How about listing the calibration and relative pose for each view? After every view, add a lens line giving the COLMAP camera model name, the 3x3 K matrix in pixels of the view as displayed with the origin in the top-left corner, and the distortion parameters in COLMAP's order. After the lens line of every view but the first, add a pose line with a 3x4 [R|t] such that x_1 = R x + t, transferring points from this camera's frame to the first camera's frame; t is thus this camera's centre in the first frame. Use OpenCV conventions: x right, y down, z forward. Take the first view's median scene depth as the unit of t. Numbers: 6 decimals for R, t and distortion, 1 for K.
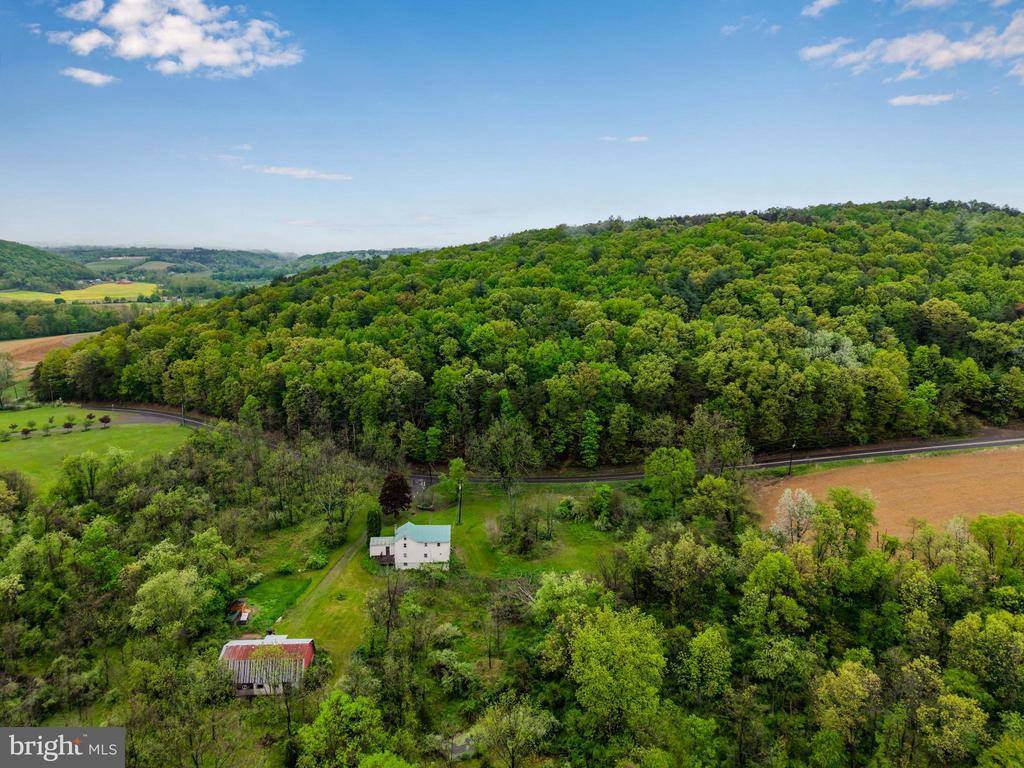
lens RADIAL K [[724.4, 0, 505.3], [0, 724.4, 379.7], [0, 0, 1]] dist [0.027732, -0.005297]
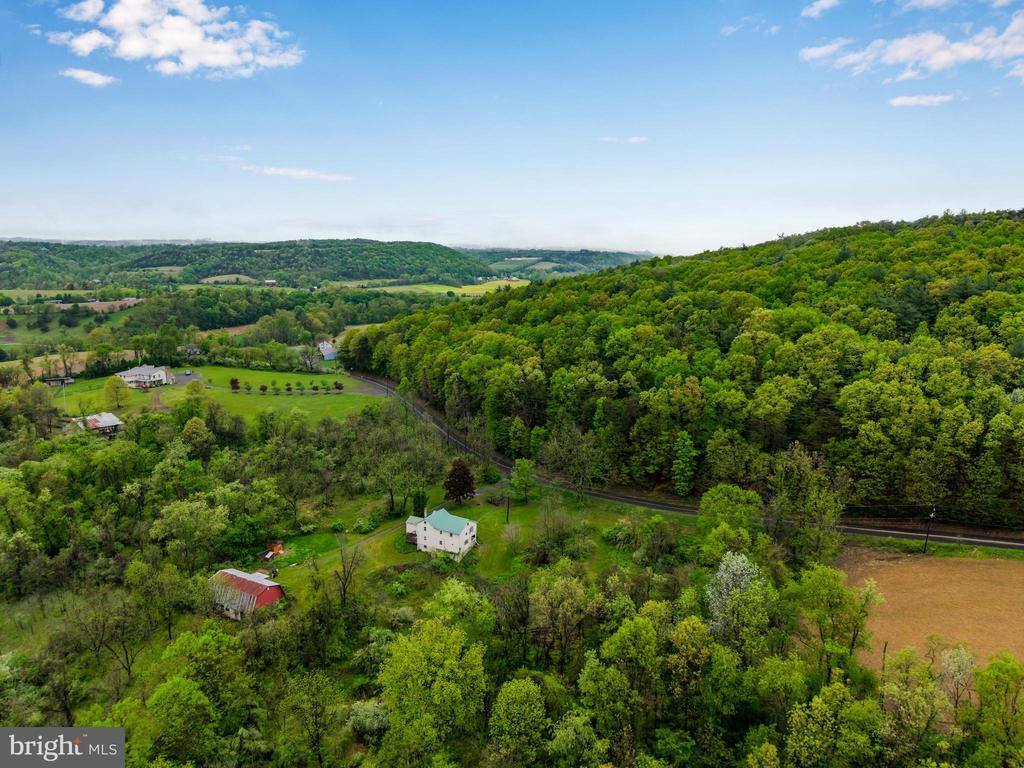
lens RADIAL K [[724.4, 0, 508.0], [0, 724.4, 390.4], [0, 0, 1]] dist [0.027732, -0.005297]
pose [[0.844280, 0.108250, -0.524856, 0.387687], [-0.102812, 0.993912, 0.039608, -0.019757], [0.525948, 0.020522, 0.850269, 0.130226]]
